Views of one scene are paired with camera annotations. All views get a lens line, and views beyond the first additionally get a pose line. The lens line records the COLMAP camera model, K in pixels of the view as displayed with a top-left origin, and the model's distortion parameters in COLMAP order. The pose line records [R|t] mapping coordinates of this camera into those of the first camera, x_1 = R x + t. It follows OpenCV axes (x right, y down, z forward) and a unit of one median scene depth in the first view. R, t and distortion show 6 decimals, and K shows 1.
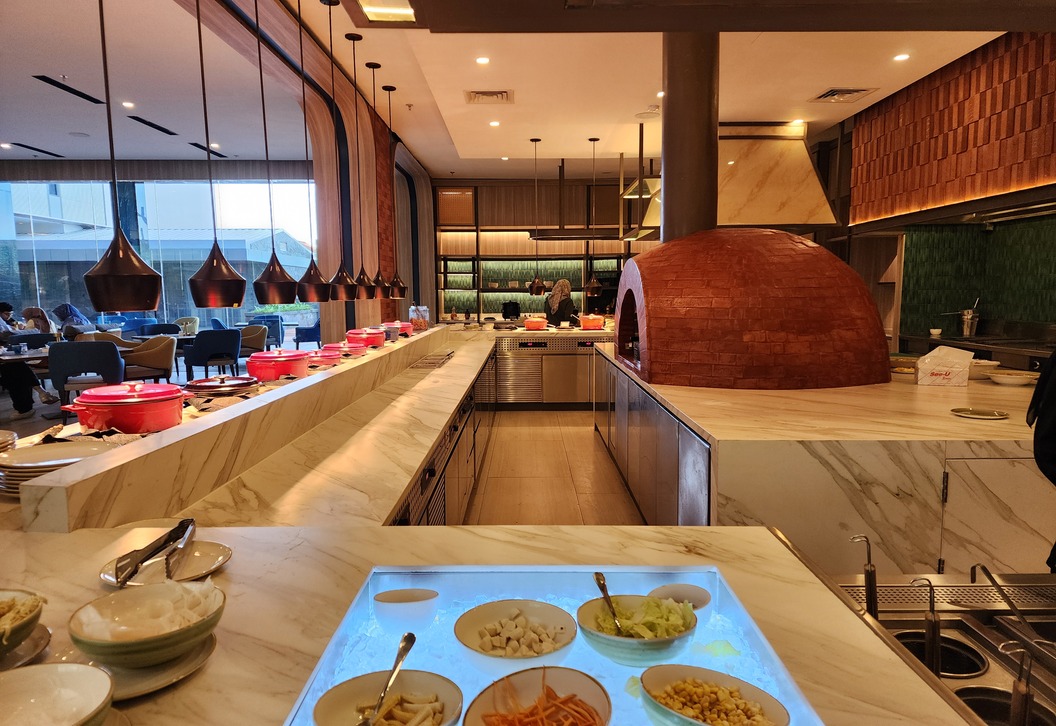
lens RADIAL K [[689.0, 0, 501.7], [0, 689.0, 383.3], [0, 0, 1]] dist [0.063386, -0.087386]
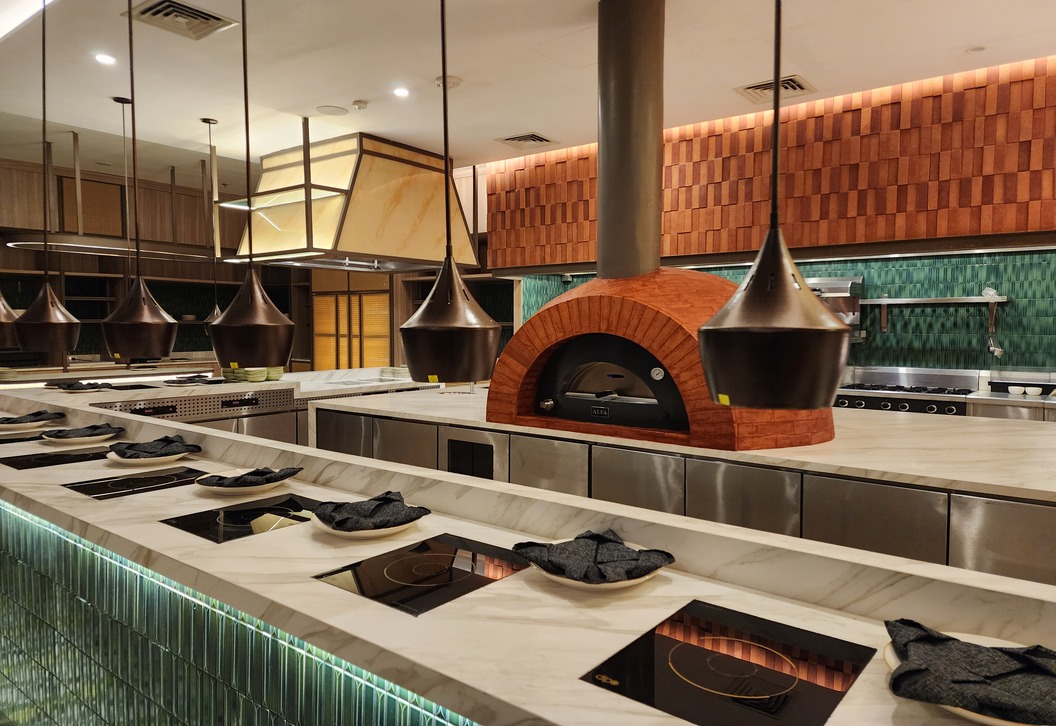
lens RADIAL K [[697.8, 0, 529.5], [0, 697.8, 377.6], [0, 0, 1]] dist [-0.006638, -0.003564]
pose [[0.583629, -0.049930, 0.810484, -0.301380], [0.099909, 0.994940, -0.010651, -0.049002], [-0.805851, 0.087191, 0.585664, 0.361866]]
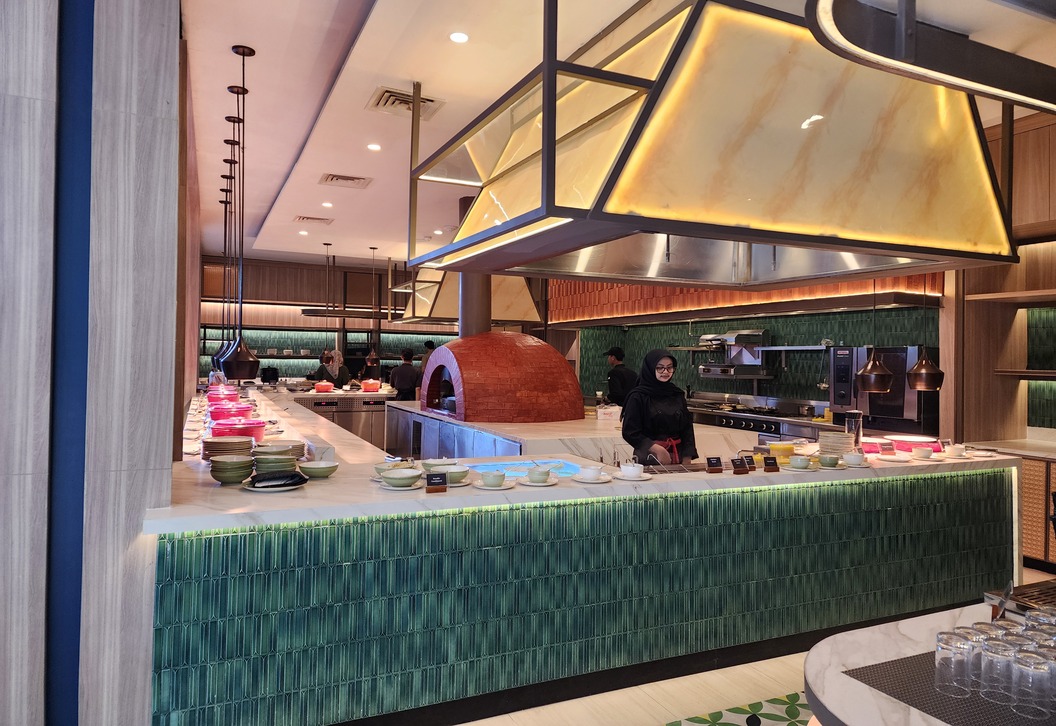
lens RADIAL K [[706.6, 0, 528.6], [0, 706.6, 372.3], [0, 0, 1]] dist [0.031756, -0.005497]
pose [[0.892724, 0.012557, 0.450429, -0.226626], [0.036506, 0.994310, -0.100073, 0.031055], [-0.449123, 0.105781, 0.887186, -0.327722]]
